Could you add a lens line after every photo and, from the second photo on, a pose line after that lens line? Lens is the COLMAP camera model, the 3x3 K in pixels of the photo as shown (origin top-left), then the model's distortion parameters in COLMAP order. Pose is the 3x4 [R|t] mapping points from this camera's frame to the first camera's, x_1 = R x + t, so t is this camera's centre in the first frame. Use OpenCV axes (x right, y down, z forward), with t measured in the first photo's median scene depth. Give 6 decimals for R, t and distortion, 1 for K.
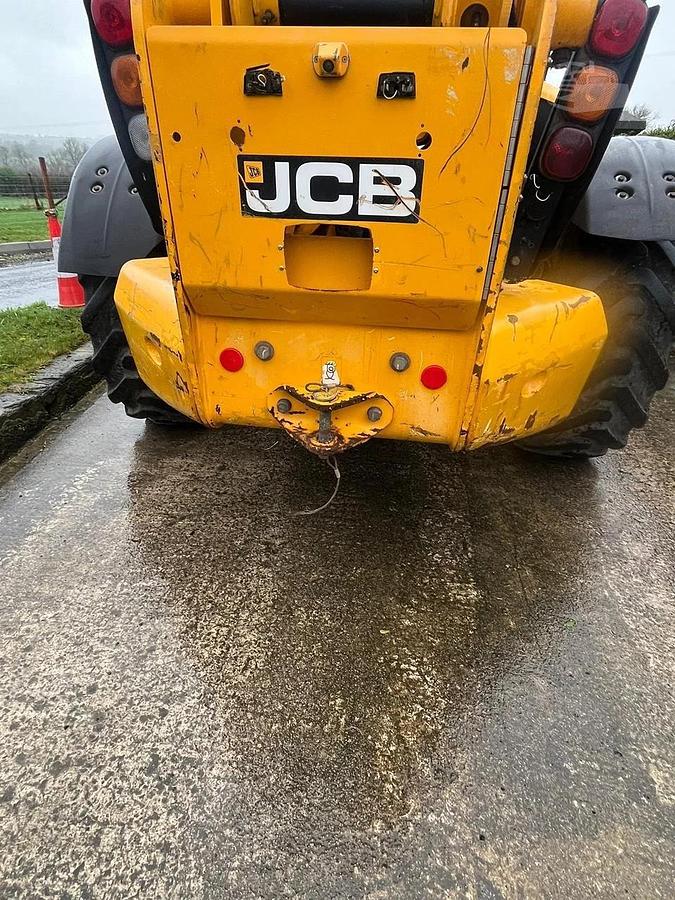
lens RADIAL K [[494.1, 0, 337.5], [0, 494.1, 446.5], [0, 0, 1]] dist [-0.004441, -0.002669]
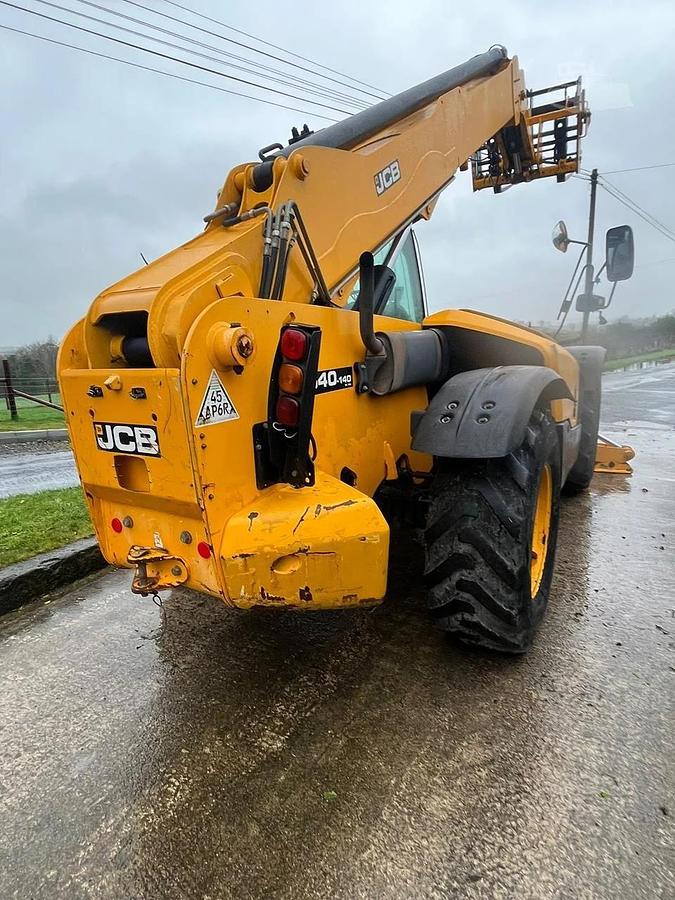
lens RADIAL K [[494.1, 0, 337.5], [0, 494.1, 446.5], [0, 0, 1]] dist [-0.004441, -0.002669]
pose [[0.907896, 0.024006, -0.418507, 1.390454], [-0.152532, 0.948840, -0.276472, -0.104097], [0.390459, 0.314843, 0.865110, -0.251918]]
